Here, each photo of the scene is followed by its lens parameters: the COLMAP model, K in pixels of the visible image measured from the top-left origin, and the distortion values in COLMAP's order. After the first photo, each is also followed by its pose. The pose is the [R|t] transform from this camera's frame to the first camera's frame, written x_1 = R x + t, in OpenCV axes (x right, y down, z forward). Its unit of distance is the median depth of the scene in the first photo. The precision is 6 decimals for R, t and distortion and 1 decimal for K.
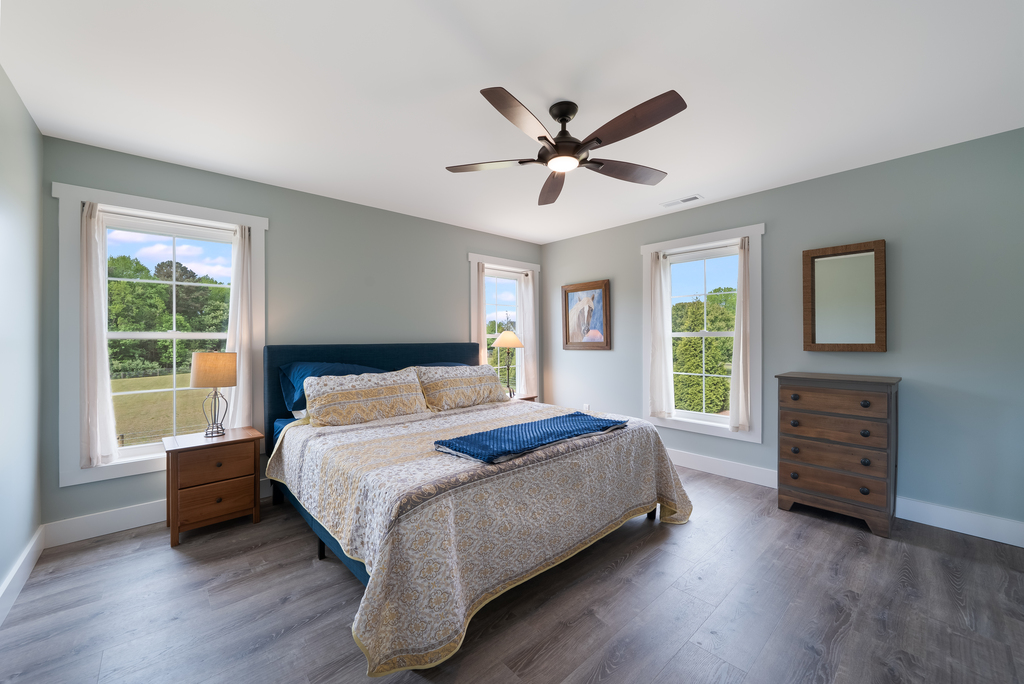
lens RADIAL K [[400.4, 0, 524.6], [0, 400.4, 332.1], [0, 0, 1]] dist [-0.013582, 0.003202]
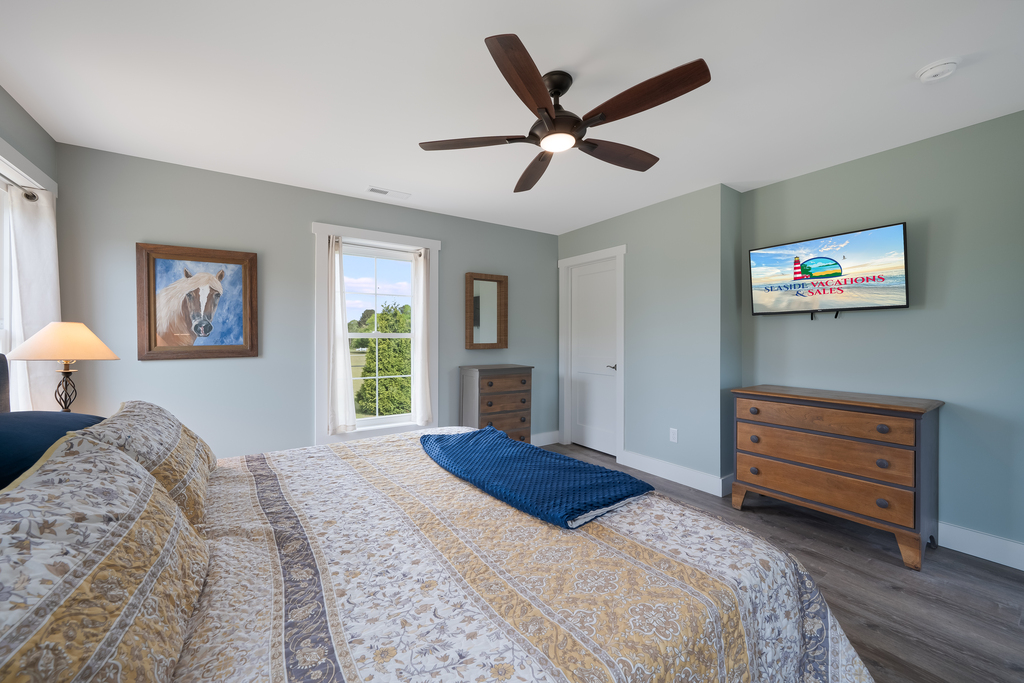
lens RADIAL K [[400.4, 0, 493.4], [0, 400.4, 331.0], [0, 0, 1]] dist [-0.013582, 0.003202]
pose [[0.157084, 0.018466, 0.987413, -0.438568], [-0.015301, 0.999751, -0.016263, 0.006372], [-0.987467, -0.012554, 0.157327, 0.543106]]
